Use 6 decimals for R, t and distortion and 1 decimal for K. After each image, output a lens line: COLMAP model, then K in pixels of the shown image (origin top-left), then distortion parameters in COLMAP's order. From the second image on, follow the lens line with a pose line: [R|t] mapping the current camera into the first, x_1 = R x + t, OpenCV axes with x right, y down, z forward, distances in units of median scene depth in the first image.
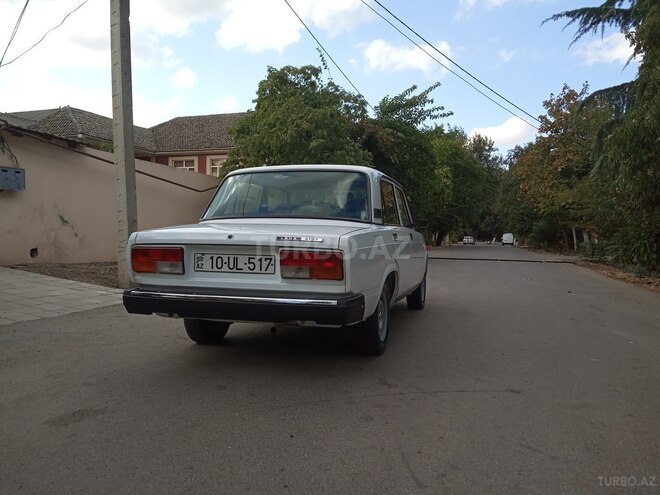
lens RADIAL K [[532.1, 0, 330.0], [0, 532.1, 247.5], [0, 0, 1]] dist [0.100037, -0.166699]
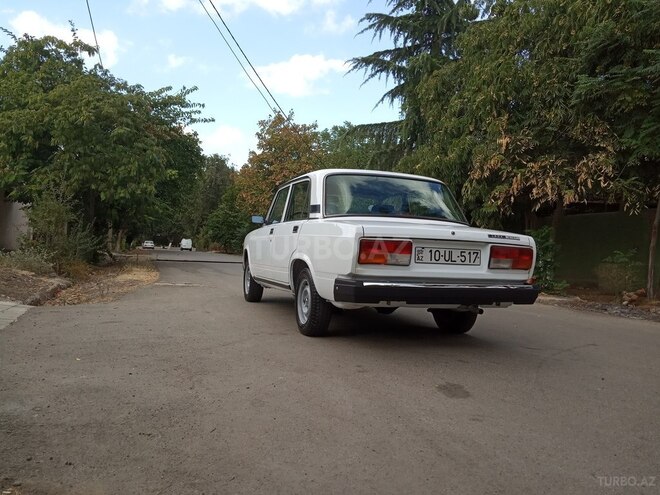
lens RADIAL K [[532.1, 0, 330.0], [0, 532.1, 247.5], [0, 0, 1]] dist [0.100037, -0.166699]
pose [[0.817226, 0.022218, 0.575888, -0.306465], [-0.016832, 0.999750, -0.014686, 0.009329], [-0.576071, 0.002309, 0.817396, 0.056702]]
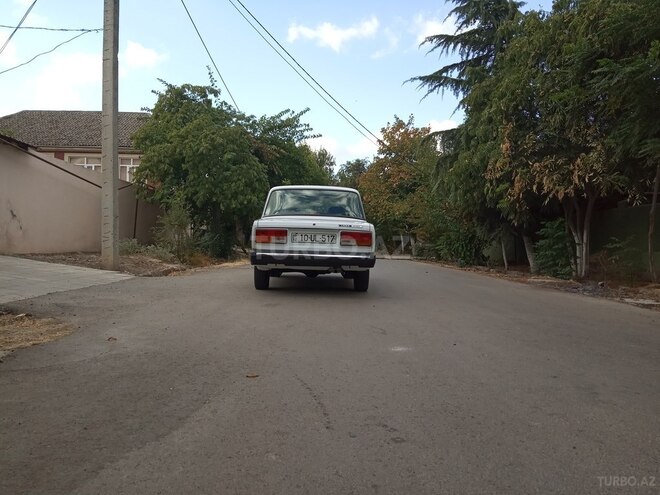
lens RADIAL K [[532.1, 0, 330.0], [0, 532.1, 247.5], [0, 0, 1]] dist [0.100037, -0.166699]
pose [[0.950970, 0.010560, 0.309102, -0.210089], [-0.007542, 0.999912, -0.010957, 0.024554], [-0.309190, 0.008089, 0.950966, -0.253711]]
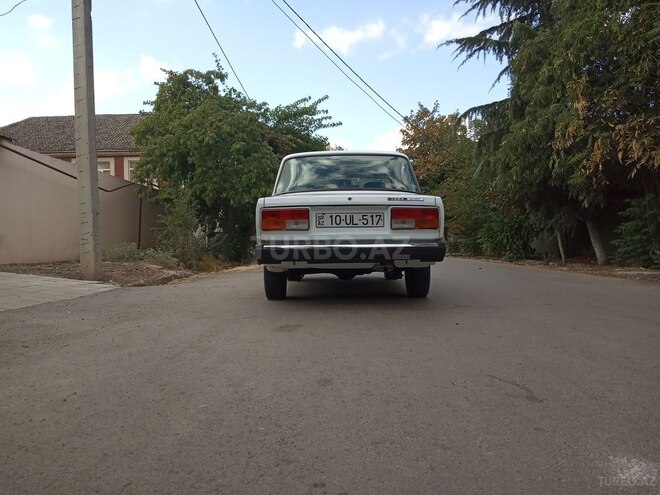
lens RADIAL K [[532.1, 0, 330.0], [0, 532.1, 247.5], [0, 0, 1]] dist [0.100037, -0.166699]
pose [[0.962116, -0.026329, 0.271368, -0.166403], [0.031695, 0.999379, -0.015412, 0.032981], [-0.270793, 0.023429, 0.962352, -0.063957]]
